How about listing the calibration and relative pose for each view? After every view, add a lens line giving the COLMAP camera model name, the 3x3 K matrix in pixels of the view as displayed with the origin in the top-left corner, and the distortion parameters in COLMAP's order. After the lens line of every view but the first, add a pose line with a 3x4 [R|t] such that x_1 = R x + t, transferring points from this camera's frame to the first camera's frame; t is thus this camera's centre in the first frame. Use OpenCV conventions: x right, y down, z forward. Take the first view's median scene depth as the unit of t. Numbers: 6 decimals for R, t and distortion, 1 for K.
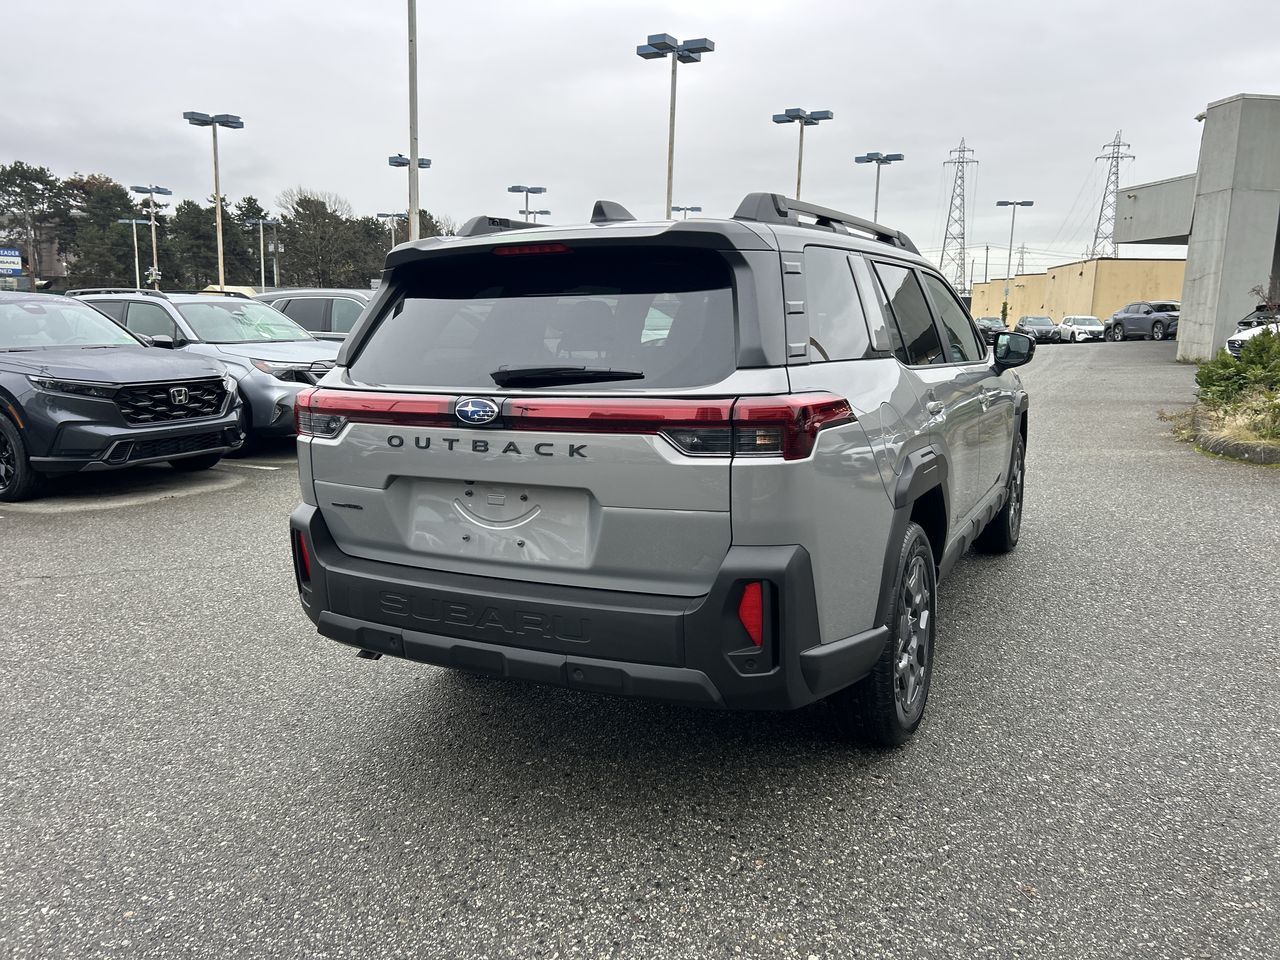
lens RADIAL K [[953.4, 0, 636.9], [0, 953.4, 477.5], [0, 0, 1]] dist [0.047997, -0.045662]
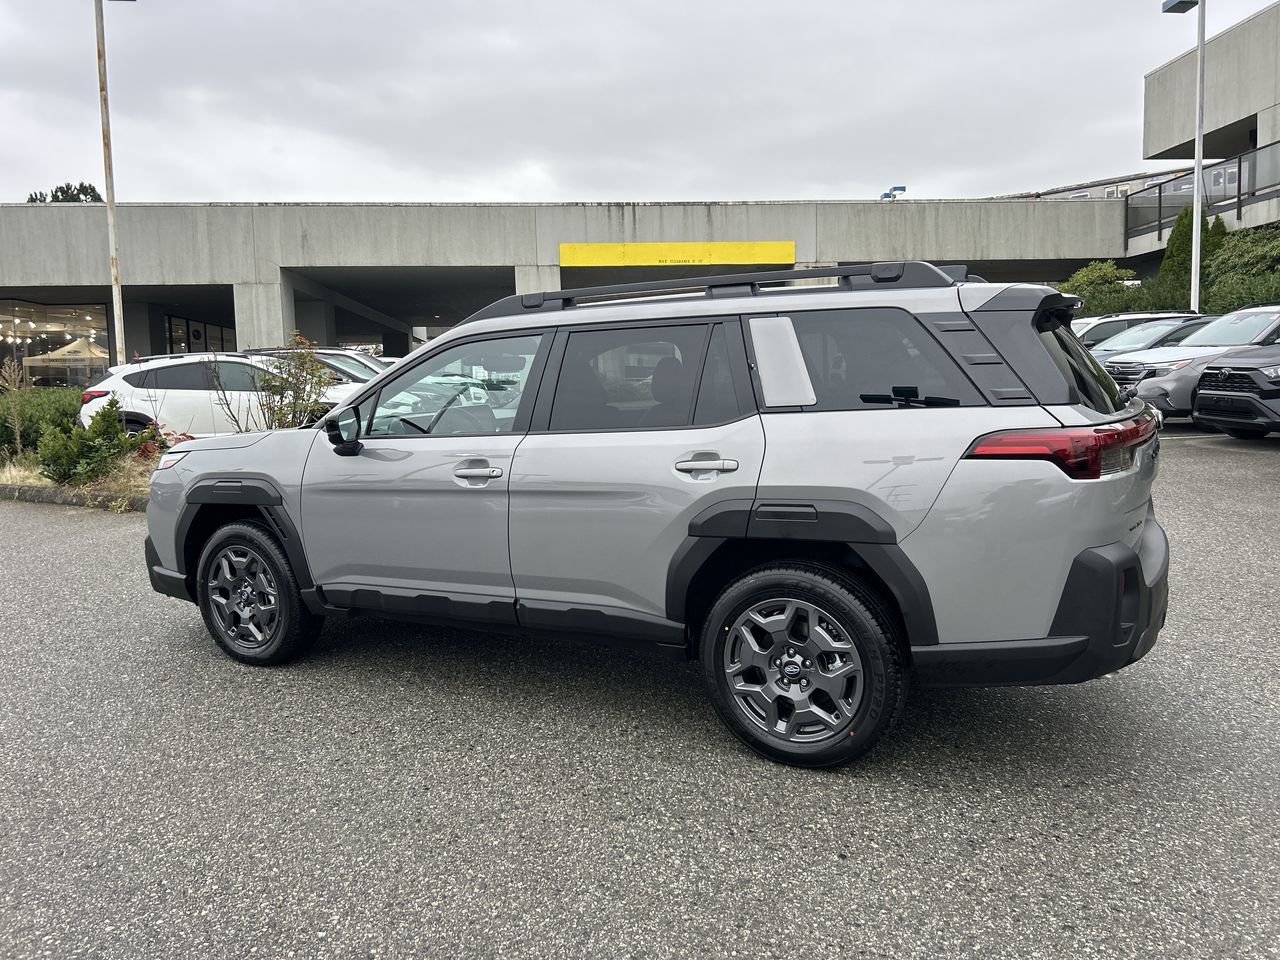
lens RADIAL K [[953.4, 0, 640.0], [0, 953.4, 478.2], [0, 0, 1]] dist [0.047997, -0.045662]
pose [[0.028771, -0.113121, 0.993165, -0.149967], [0.198021, 0.974529, 0.105262, -0.026699], [-0.979775, 0.193639, 0.050438, 0.159681]]
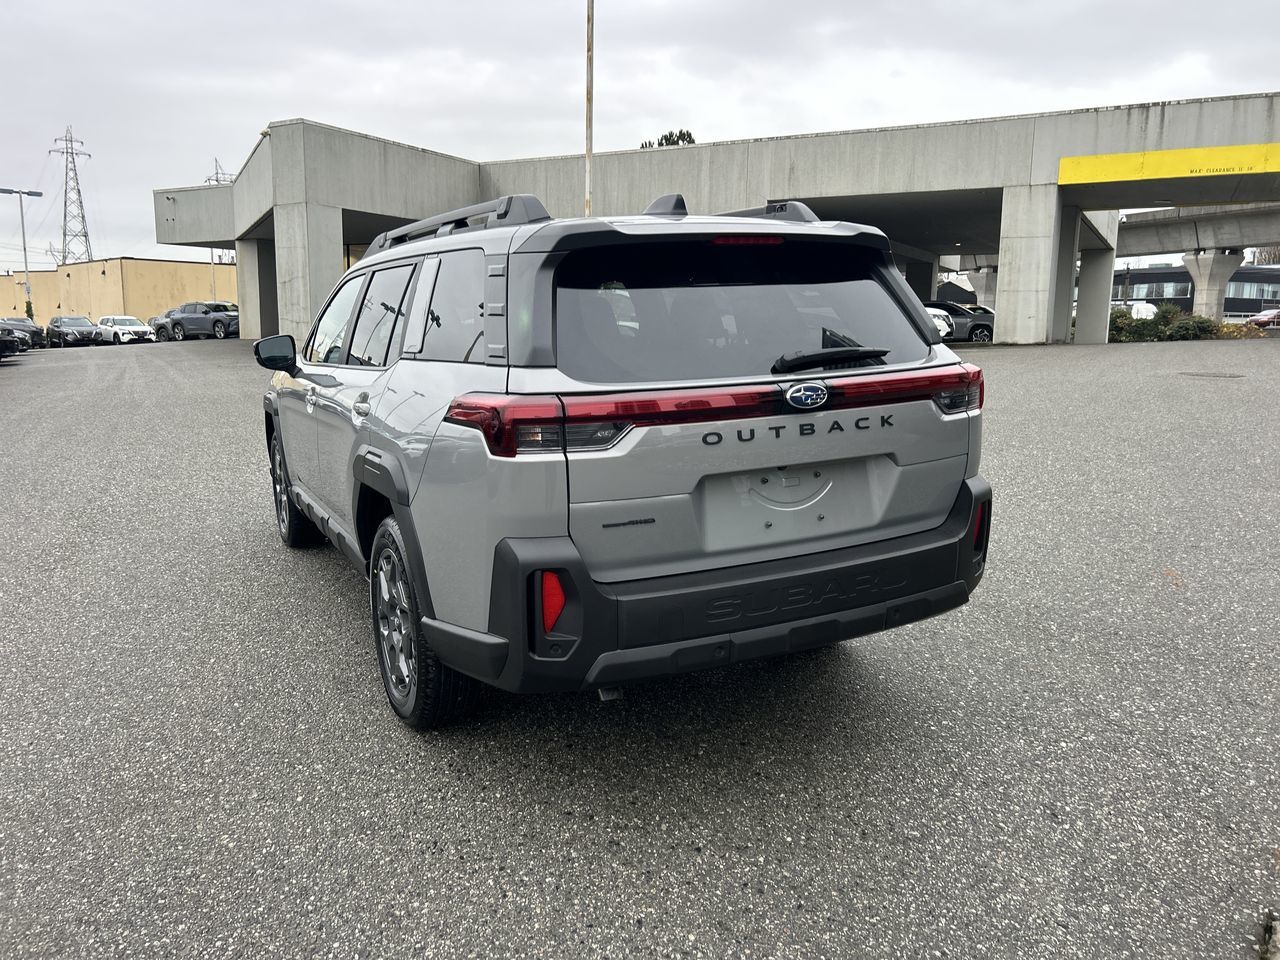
lens RADIAL K [[953.4, 0, 630.2], [0, 953.4, 474.6], [0, 0, 1]] dist [0.047997, -0.045662]
pose [[0.580205, -0.141384, 0.802105, -0.106776], [0.144214, 0.987091, 0.069673, -0.008077], [-0.801601, 0.075250, 0.593105, 0.051707]]
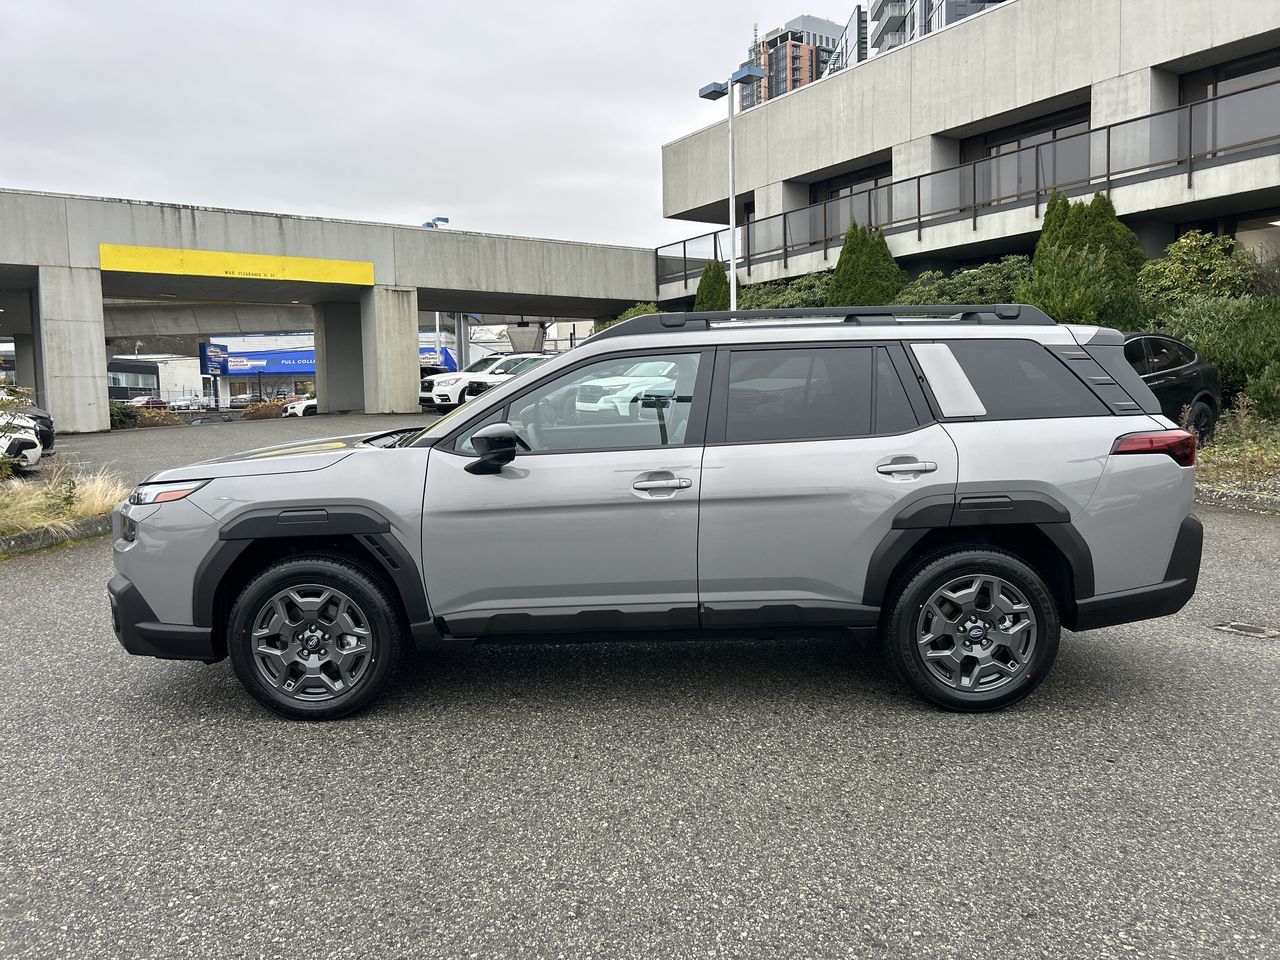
lens RADIAL K [[953.4, 0, 629.9], [0, 953.4, 485.5], [0, 0, 1]] dist [0.047997, -0.045662]
pose [[-0.460093, -0.085617, 0.883733, -0.135612], [0.166945, 0.969244, 0.180817, -0.044883], [-0.872034, 0.230728, -0.431649, 0.260647]]
